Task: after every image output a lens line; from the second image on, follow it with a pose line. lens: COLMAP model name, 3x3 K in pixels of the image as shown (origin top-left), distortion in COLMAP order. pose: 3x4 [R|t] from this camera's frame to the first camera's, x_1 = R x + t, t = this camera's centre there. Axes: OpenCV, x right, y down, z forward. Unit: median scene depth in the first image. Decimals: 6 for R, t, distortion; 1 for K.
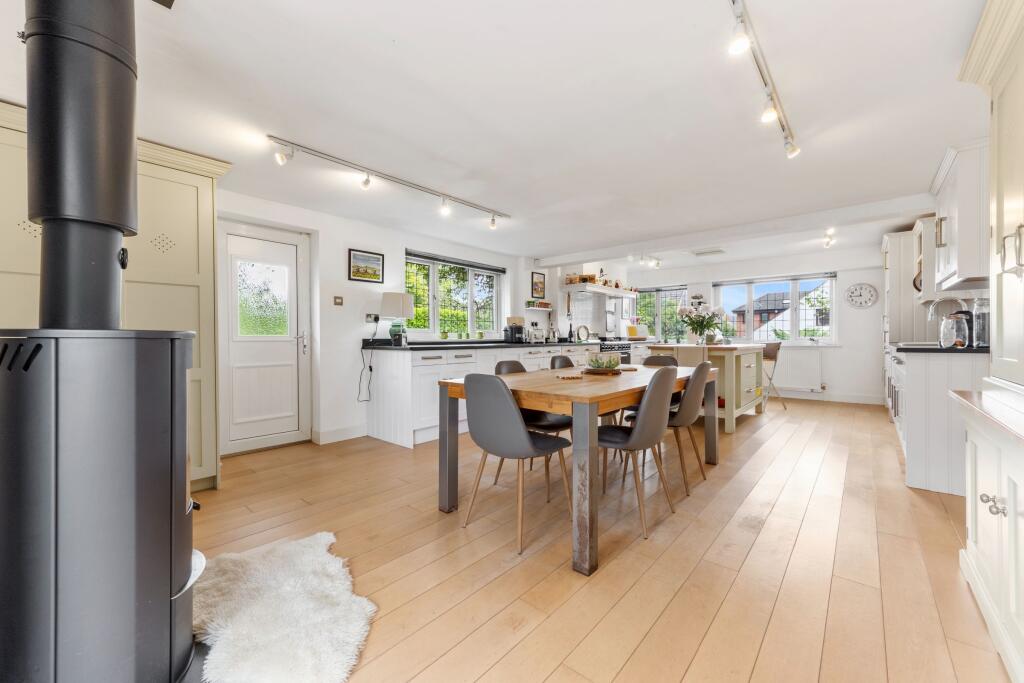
lens RADIAL K [[409.1, 0, 509.5], [0, 409.1, 341.7], [0, 0, 1]] dist [0.004484, -0.000011]
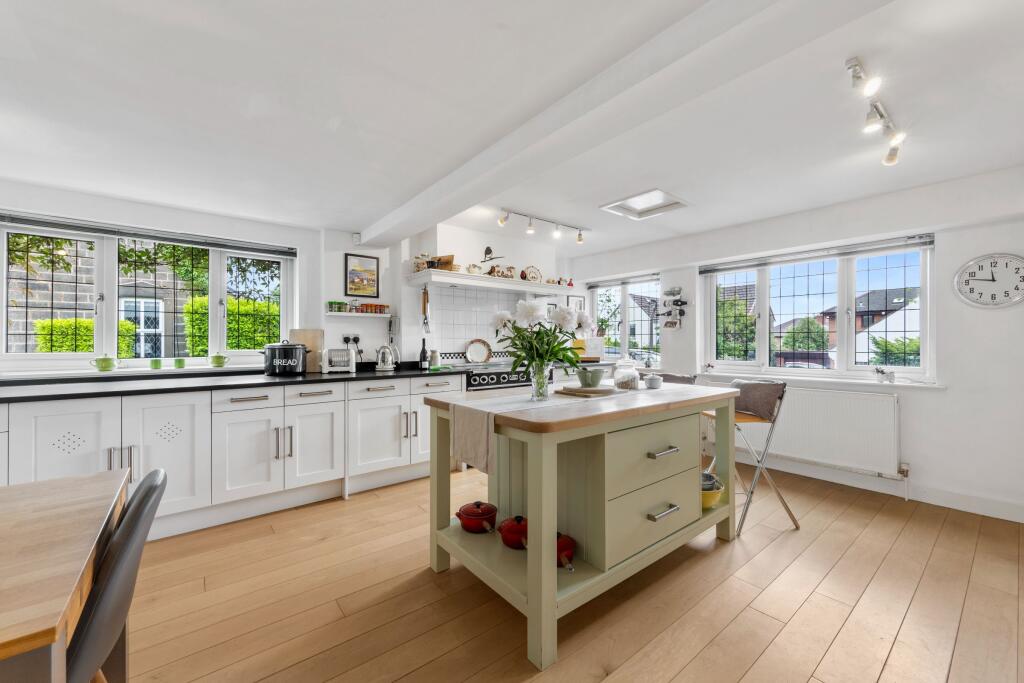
lens RADIAL K [[409.1, 0, 514.4], [0, 409.1, 339.4], [0, 0, 1]] dist [0.004484, -0.000011]
pose [[0.984457, 0.002275, -0.175612, 0.397438], [-0.004943, 0.999879, -0.014760, -0.035395], [0.175557, 0.015399, 0.984349, 0.440255]]
